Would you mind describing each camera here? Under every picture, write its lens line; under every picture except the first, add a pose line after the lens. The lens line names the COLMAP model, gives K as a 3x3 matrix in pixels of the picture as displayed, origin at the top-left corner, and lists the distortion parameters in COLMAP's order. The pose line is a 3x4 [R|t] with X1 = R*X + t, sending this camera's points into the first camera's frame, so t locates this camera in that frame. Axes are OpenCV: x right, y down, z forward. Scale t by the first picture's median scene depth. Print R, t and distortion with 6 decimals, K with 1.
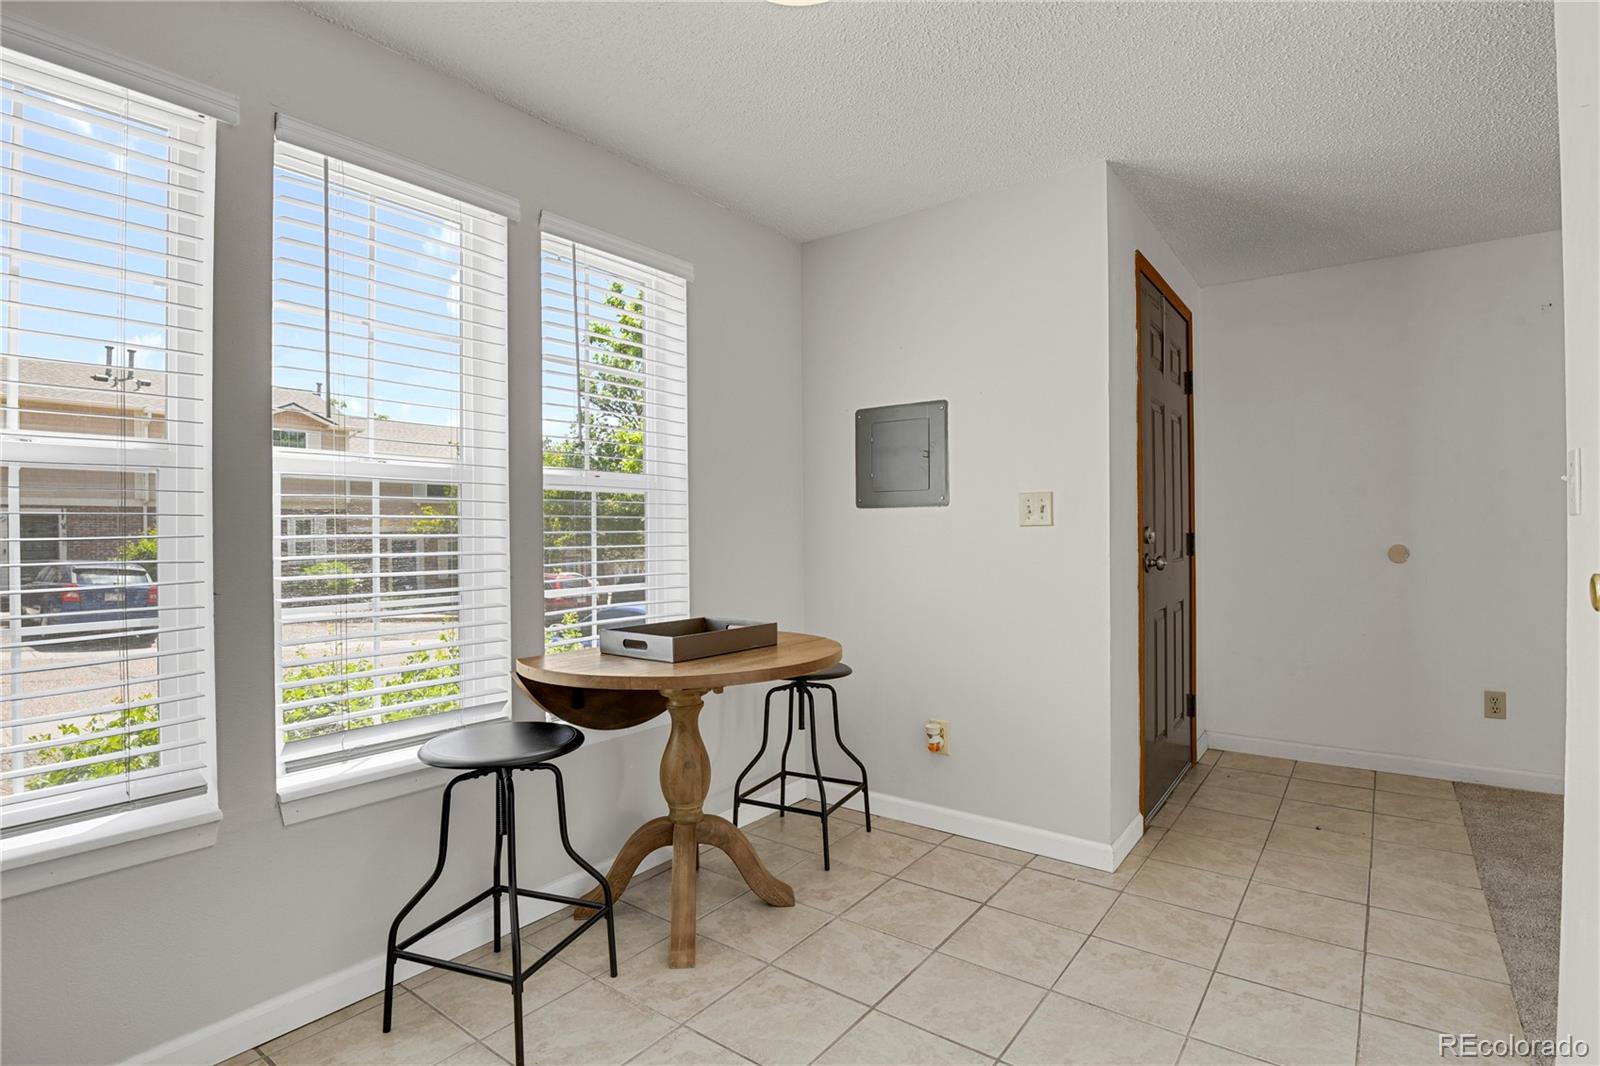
lens RADIAL K [[784.9, 0, 808.3], [0, 784.9, 533.9], [0, 0, 1]] dist [-0.025173, -0.001542]
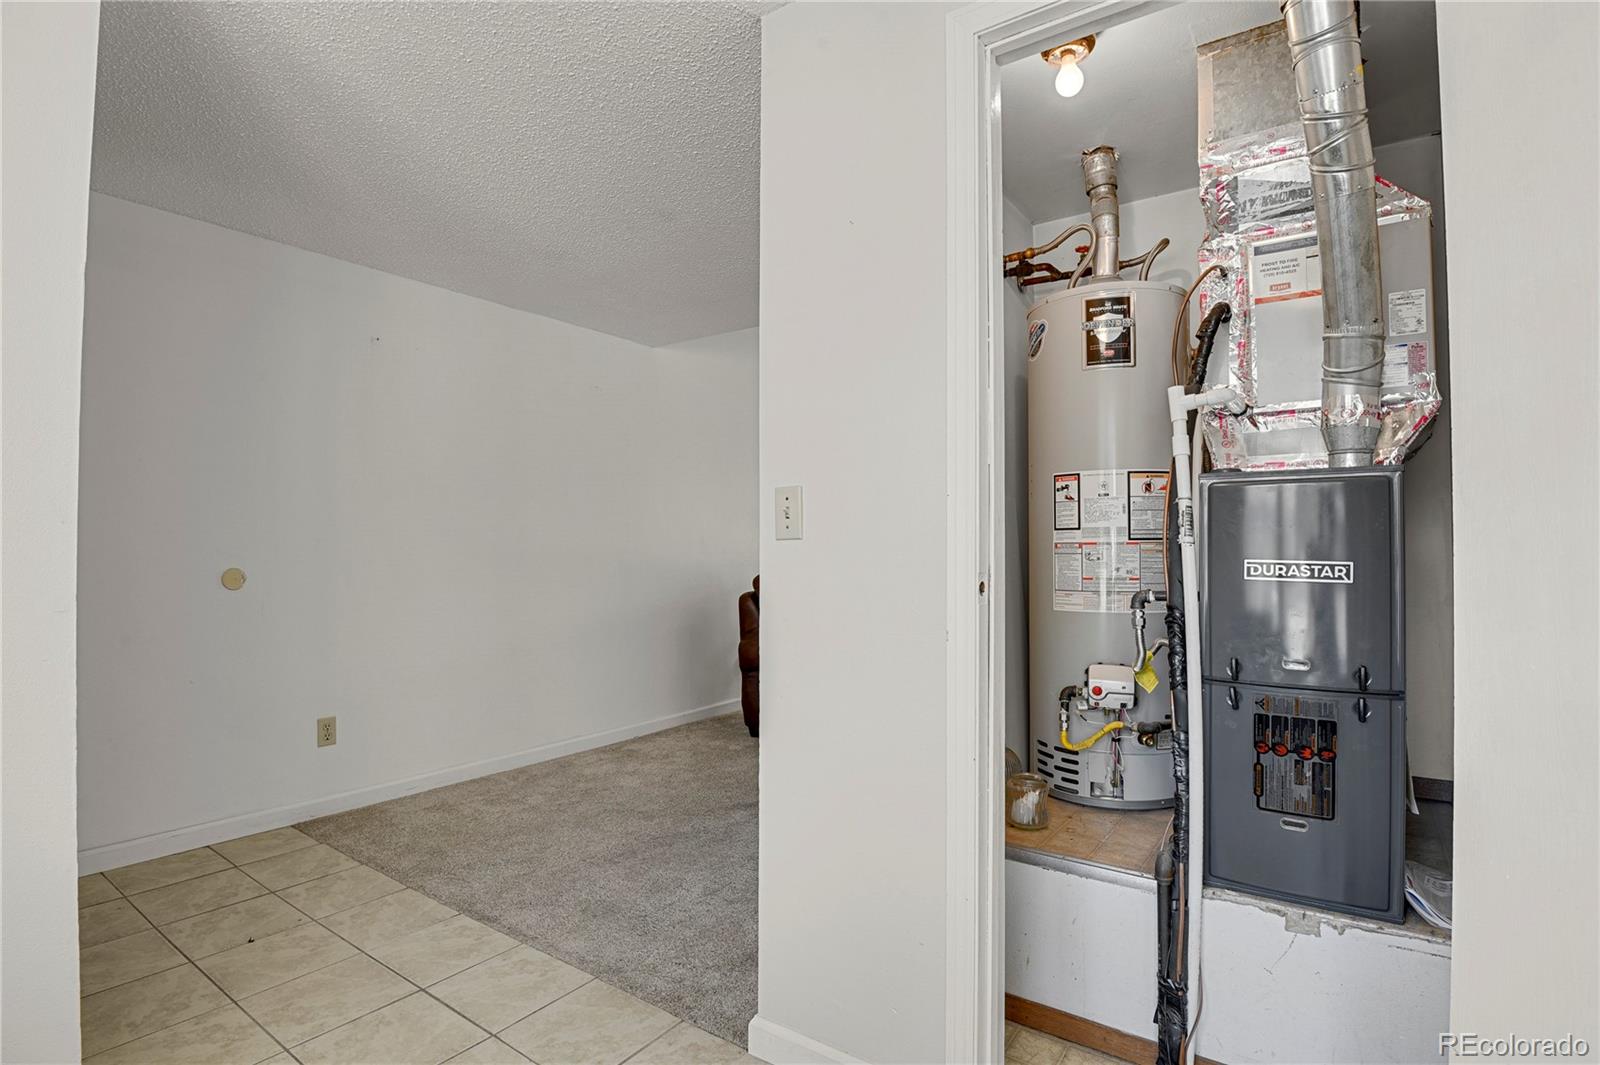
lens RADIAL K [[784.9, 0, 808.3], [0, 784.9, 533.4], [0, 0, 1]] dist [-0.025173, -0.001542]
pose [[-0.014664, 0.029267, 0.999464, -0.122779], [0.002086, 0.999570, -0.029239, 0.001598], [-0.999890, 0.001656, -0.014719, 0.470122]]
